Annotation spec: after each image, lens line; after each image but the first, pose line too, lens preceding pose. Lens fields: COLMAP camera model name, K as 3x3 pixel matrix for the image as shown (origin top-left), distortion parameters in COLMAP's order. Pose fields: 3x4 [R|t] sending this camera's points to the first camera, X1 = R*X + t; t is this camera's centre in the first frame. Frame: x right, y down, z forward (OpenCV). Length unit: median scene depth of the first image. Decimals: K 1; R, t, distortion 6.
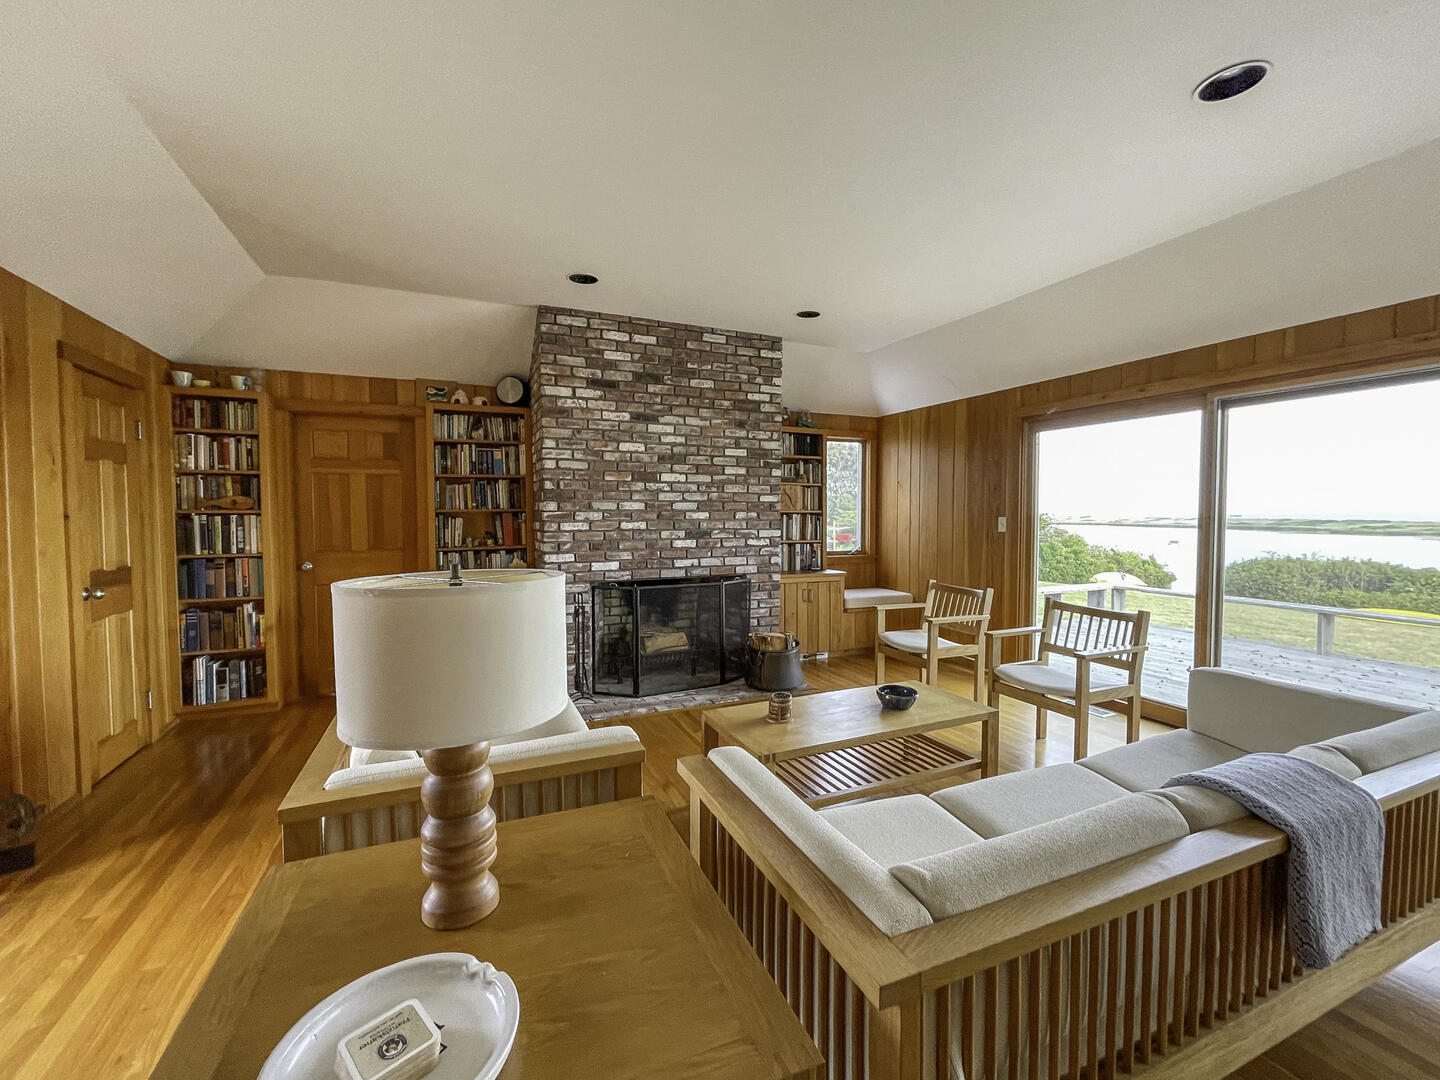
lens RADIAL K [[588.3, 0, 693.3], [0, 588.3, 540.0], [0, 0, 1]] dist [-0.000501, 0.000808]
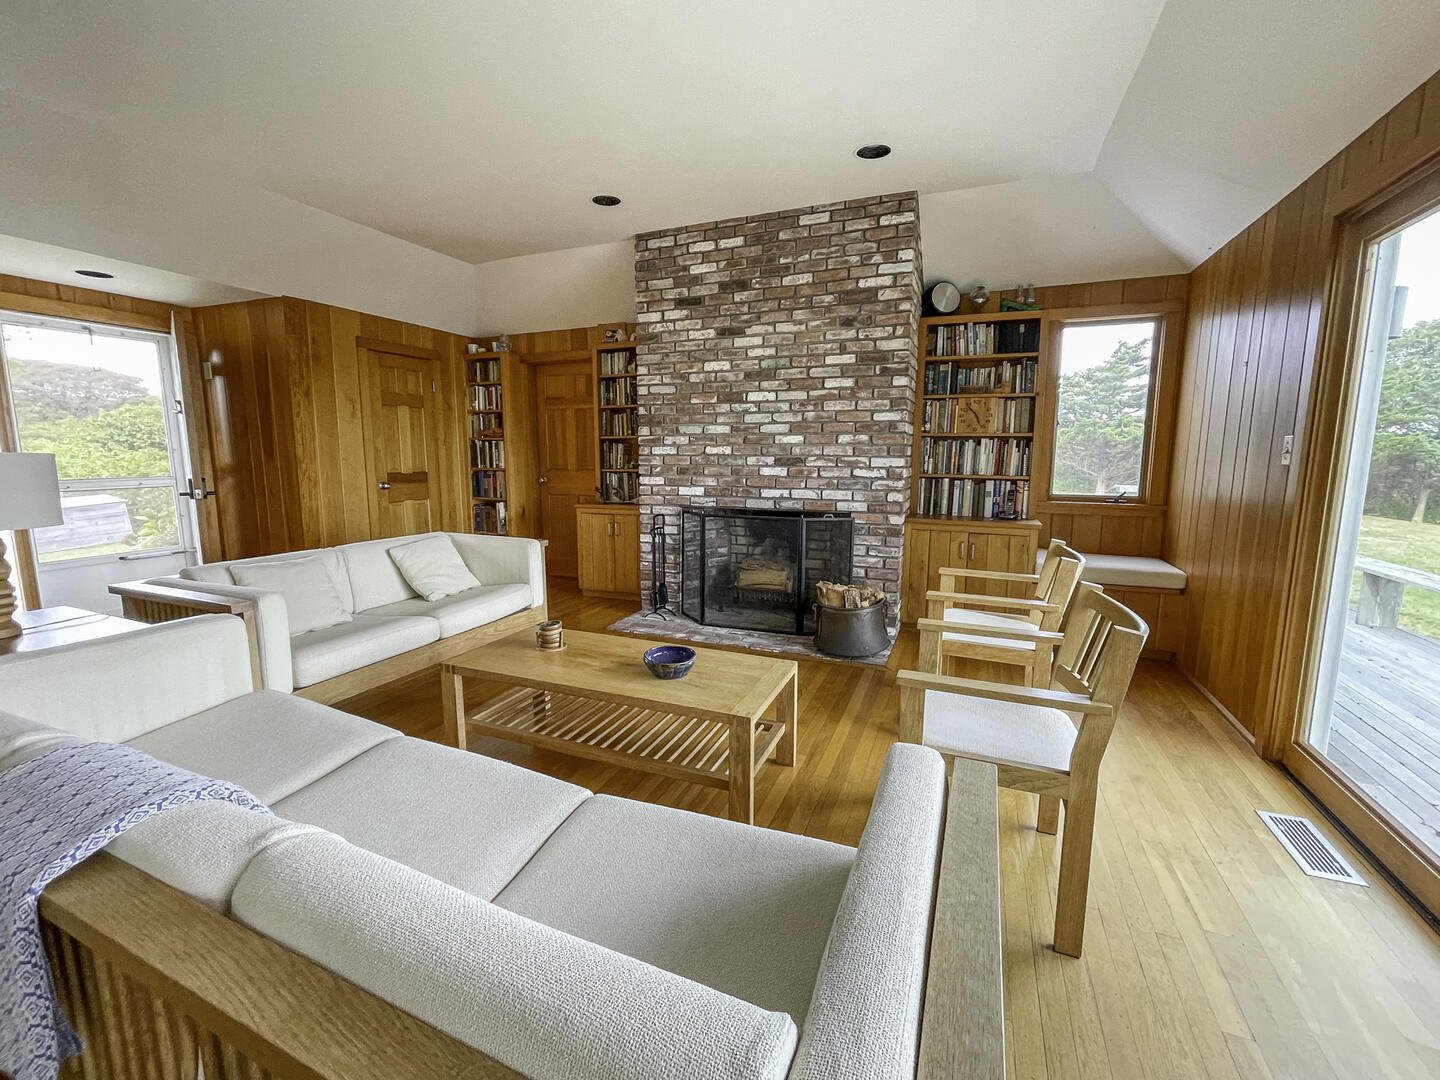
lens RADIAL K [[588.3, 0, 712.7], [0, 588.3, 536.5], [0, 0, 1]] dist [-0.000501, 0.000808]
pose [[0.700172, 0.105397, -0.706152, 0.571106], [-0.035725, 0.992977, 0.112785, 0.007116], [0.713080, -0.053741, 0.699020, 0.313610]]
